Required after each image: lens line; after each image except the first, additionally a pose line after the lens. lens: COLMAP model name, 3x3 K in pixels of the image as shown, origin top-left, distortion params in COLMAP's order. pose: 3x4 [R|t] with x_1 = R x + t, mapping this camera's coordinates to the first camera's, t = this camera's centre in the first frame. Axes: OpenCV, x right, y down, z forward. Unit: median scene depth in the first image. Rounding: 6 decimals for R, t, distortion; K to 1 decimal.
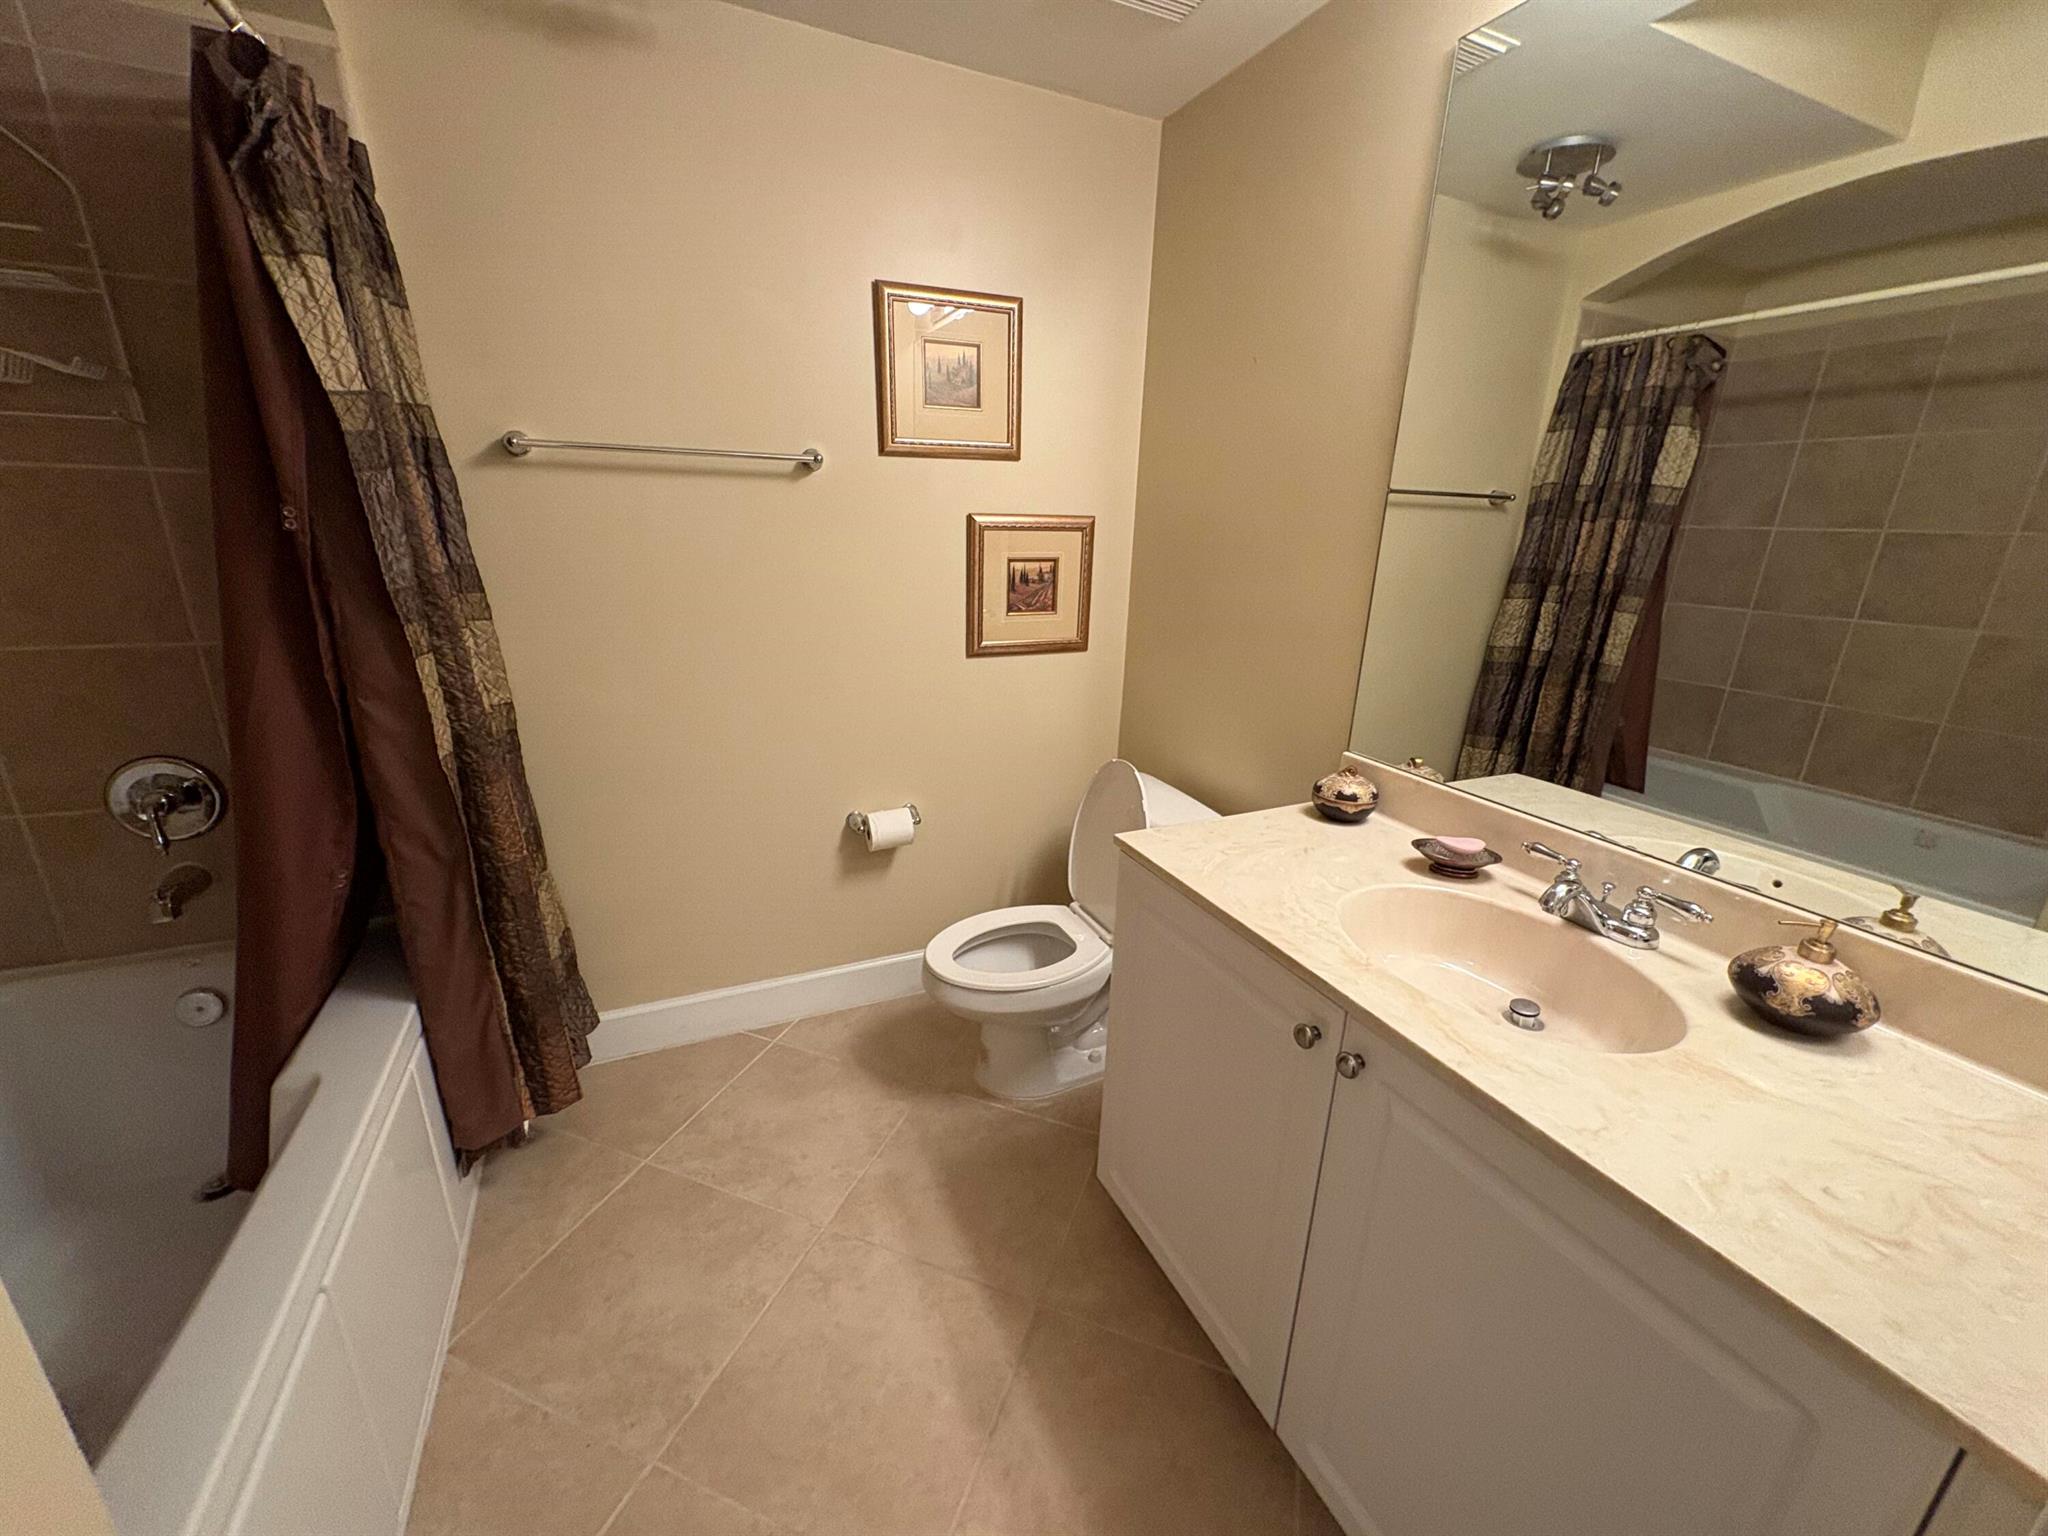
lens RADIAL K [[813.9, 0, 1023.1], [0, 813.9, 769.0], [0, 0, 1]] dist [0.002269, 0.000331]
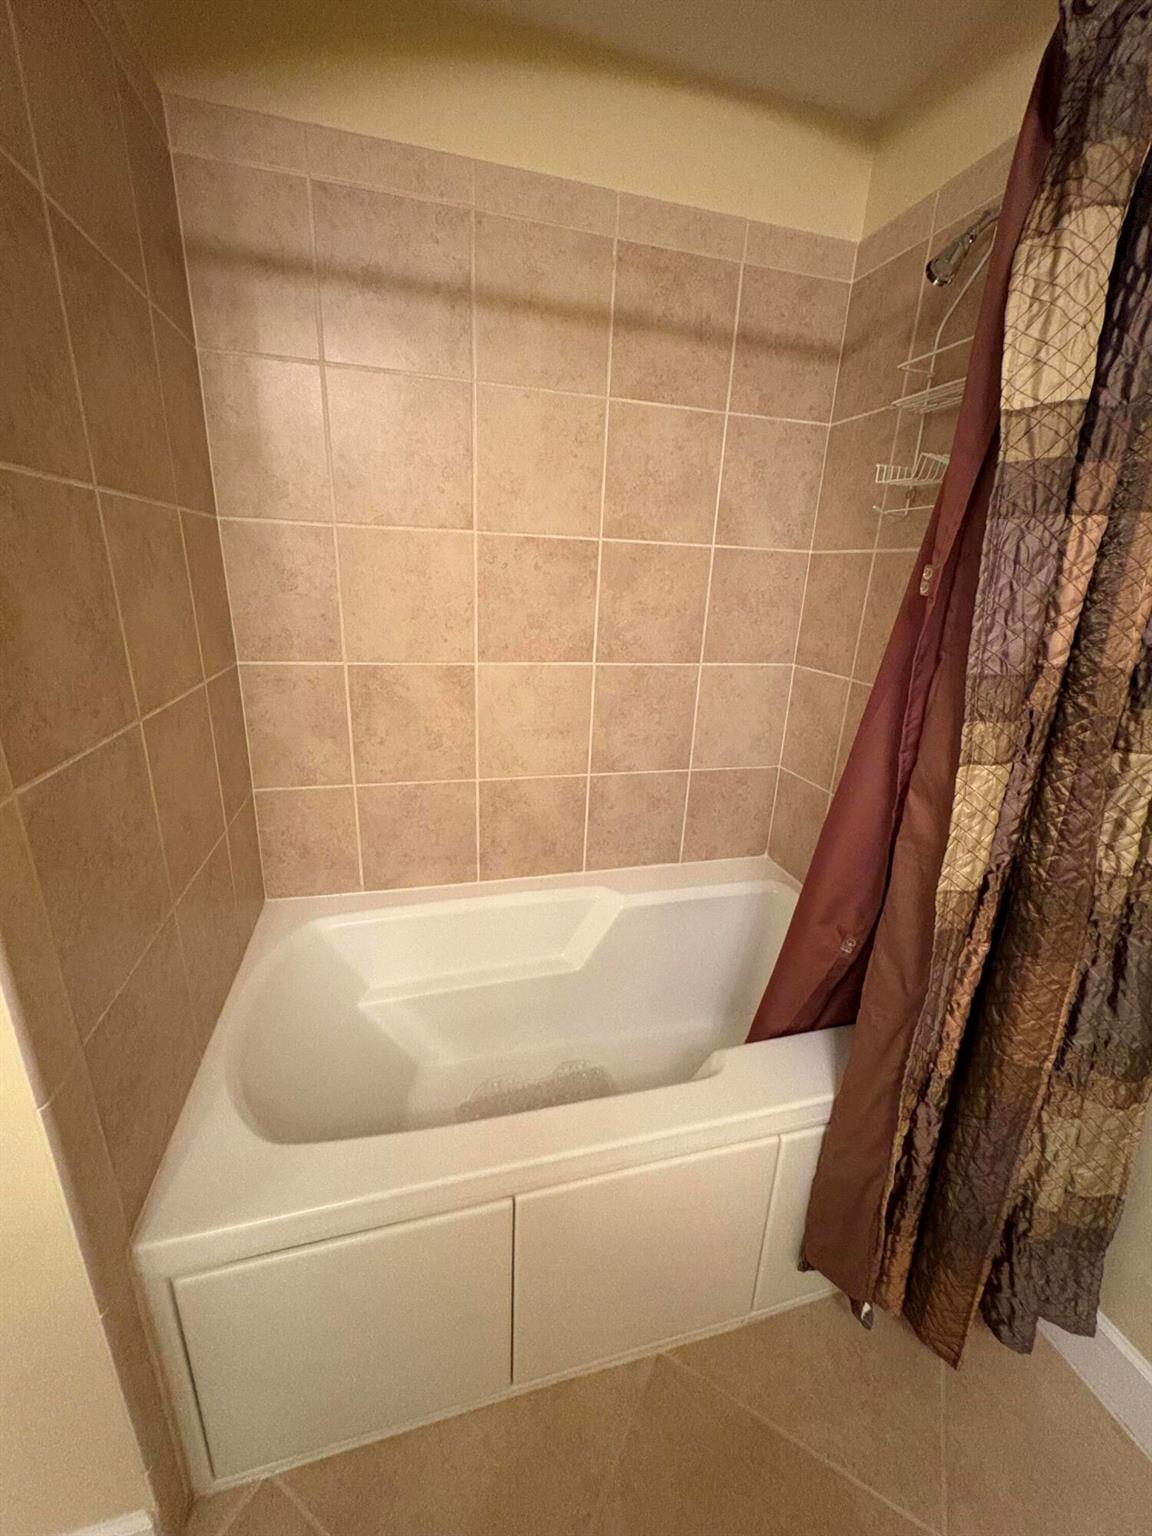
lens RADIAL K [[610.5, 0, 570.4], [0, 610.5, 770.4], [0, 0, 1]] dist [0.002269, 0.000331]
pose [[-0.174001, 0.274045, -0.945845, -0.128006], [-0.334391, 0.886982, 0.318506, -0.175389], [0.926232, 0.371702, -0.062698, 0.641158]]
